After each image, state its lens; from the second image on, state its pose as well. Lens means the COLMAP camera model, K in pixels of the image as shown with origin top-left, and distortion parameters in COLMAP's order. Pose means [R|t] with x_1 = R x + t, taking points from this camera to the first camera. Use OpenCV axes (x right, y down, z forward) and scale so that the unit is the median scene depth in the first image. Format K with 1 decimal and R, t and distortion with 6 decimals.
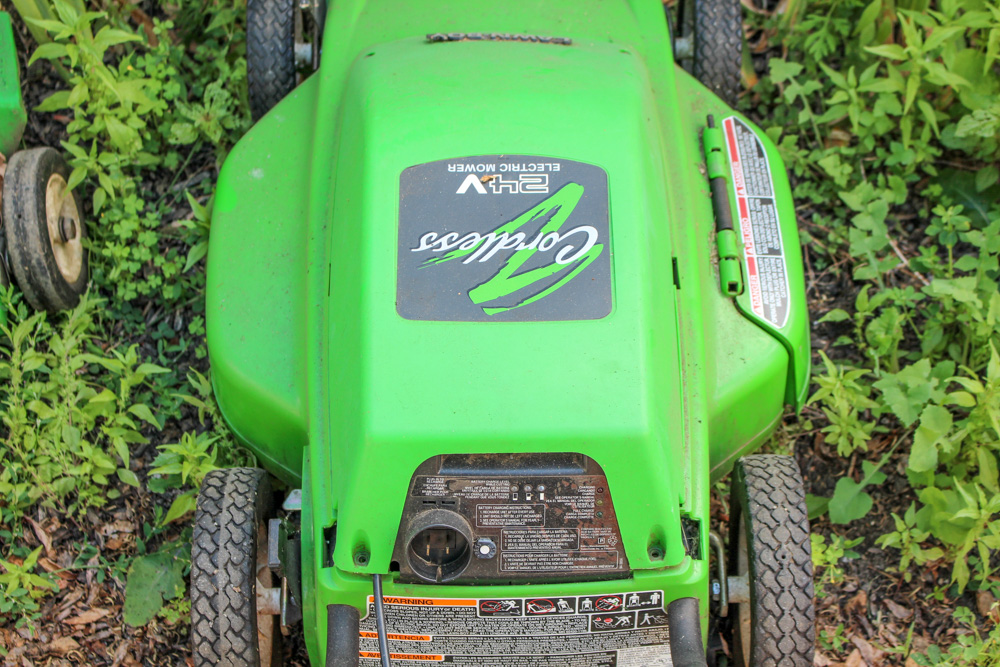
lens RADIAL K [[1804.9, 0, 501.1], [0, 1804.9, 333.2], [0, 0, 1]] dist [0.004966, 0.000000]
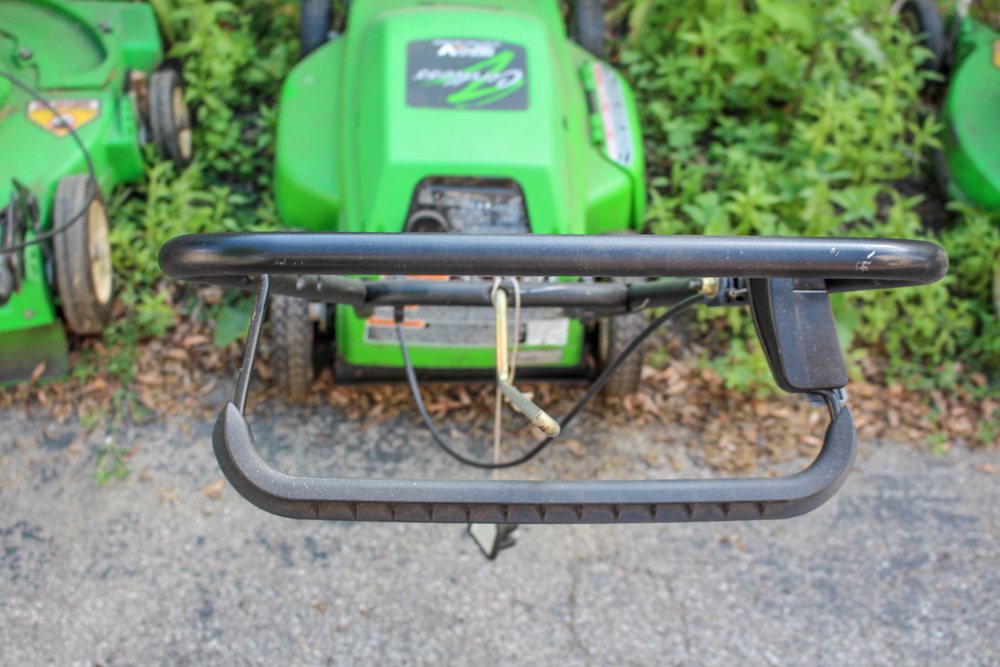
lens RADIAL K [[1471.9, 0, 502.7], [0, 1471.9, 327.3], [0, 0, 1]] dist [-0.063889, 0.000000]
pose [[0.997593, 0.028006, 0.063440, -0.038131], [-0.018448, 0.989036, -0.146520, 0.321930], [-0.066848, 0.144997, 0.987171, -0.287648]]
